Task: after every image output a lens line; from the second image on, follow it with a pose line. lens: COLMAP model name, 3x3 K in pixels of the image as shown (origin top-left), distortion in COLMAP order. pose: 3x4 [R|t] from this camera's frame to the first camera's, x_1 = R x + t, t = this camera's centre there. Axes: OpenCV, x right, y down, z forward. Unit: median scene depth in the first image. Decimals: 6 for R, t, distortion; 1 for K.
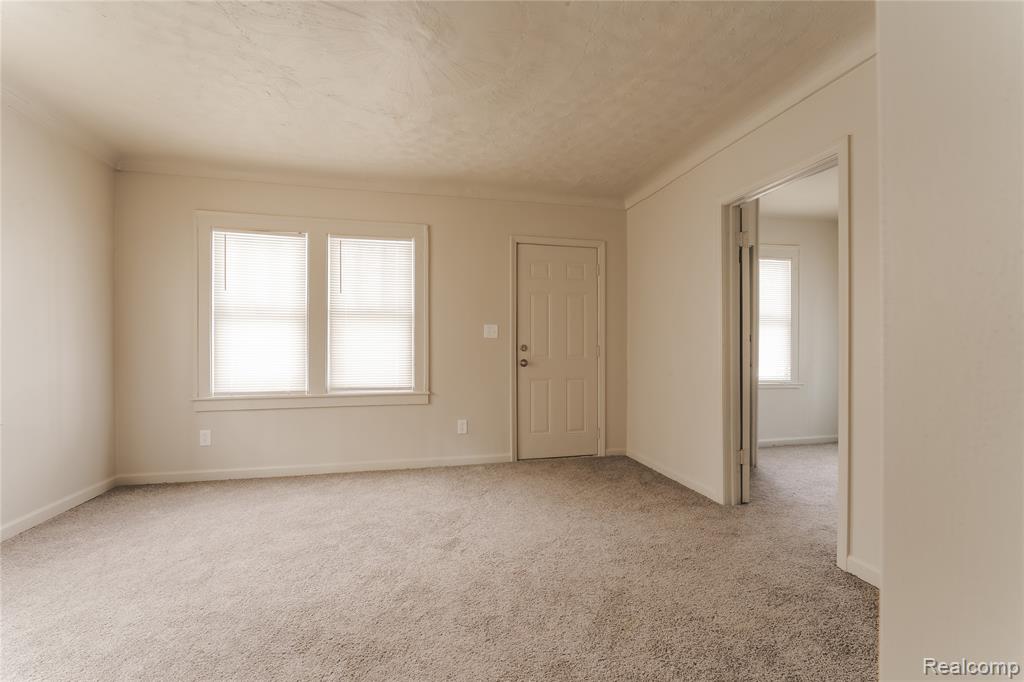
lens RADIAL K [[413.5, 0, 505.7], [0, 413.5, 343.3], [0, 0, 1]] dist [-0.000442, -0.000086]
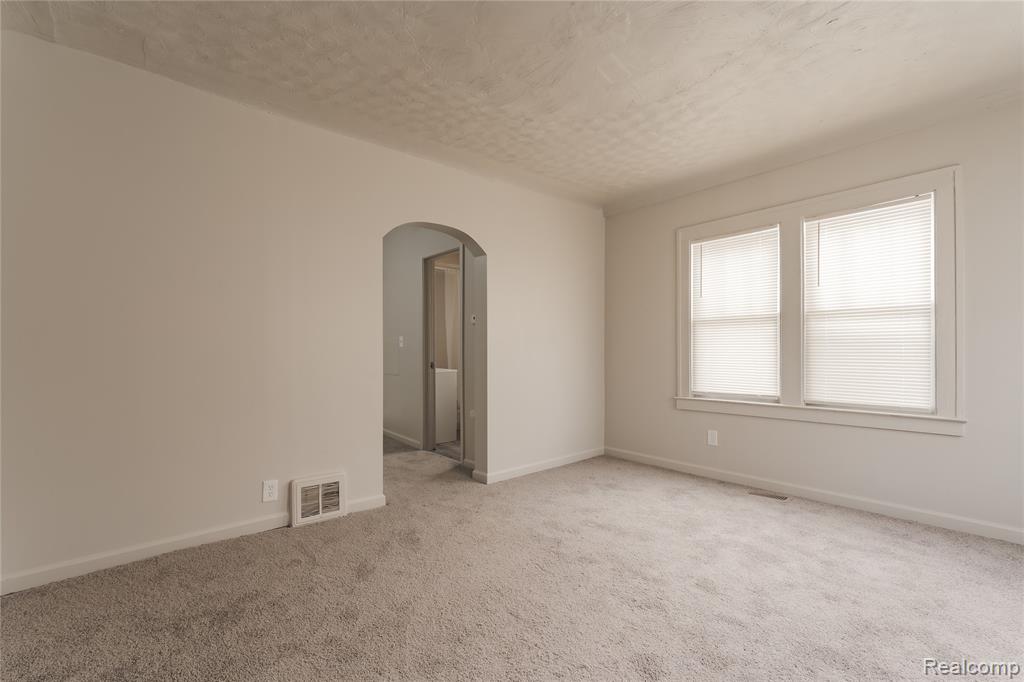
lens RADIAL K [[463.7, 0, 507.8], [0, 463.7, 346.0], [0, 0, 1]] dist [0.002130, 0.000013]
pose [[-0.890061, 0.003547, -0.455827, 0.255229], [0.006972, 0.999959, -0.005833, 0.001344], [0.455788, -0.008369, -0.890049, 1.050712]]
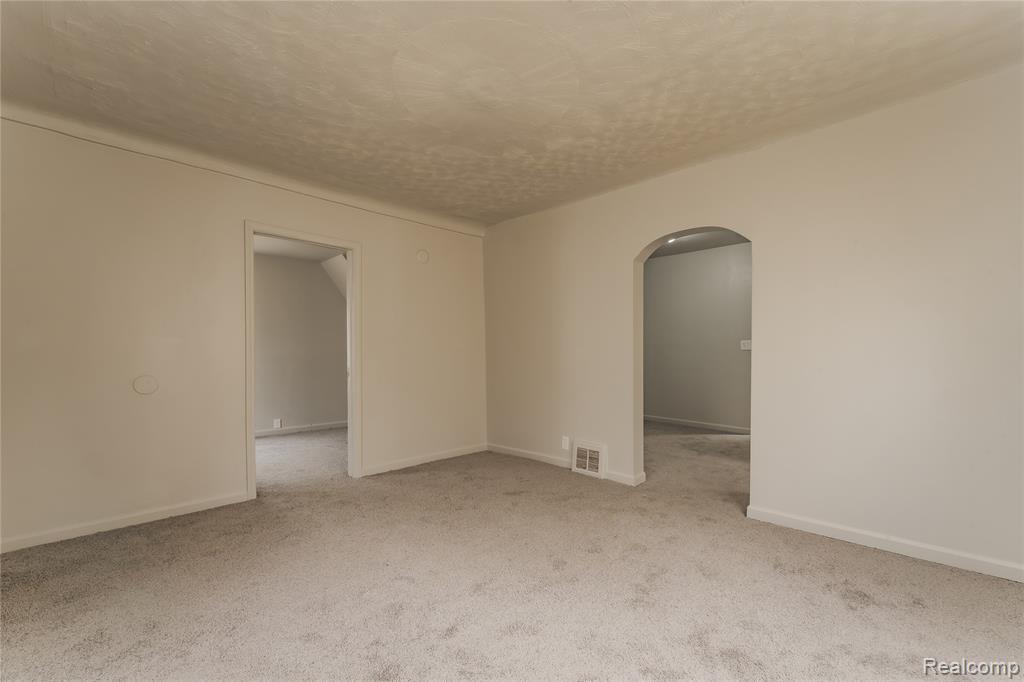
lens RADIAL K [[425.2, 0, 518.2], [0, 425.2, 354.6], [0, 0, 1]] dist [-0.000060, -0.000092]
pose [[-0.536502, -0.000138, 0.843899, -0.717899], [0.000209, 1.000000, 0.000296, -0.000899], [-0.843899, 0.000335, -0.536502, 0.875949]]
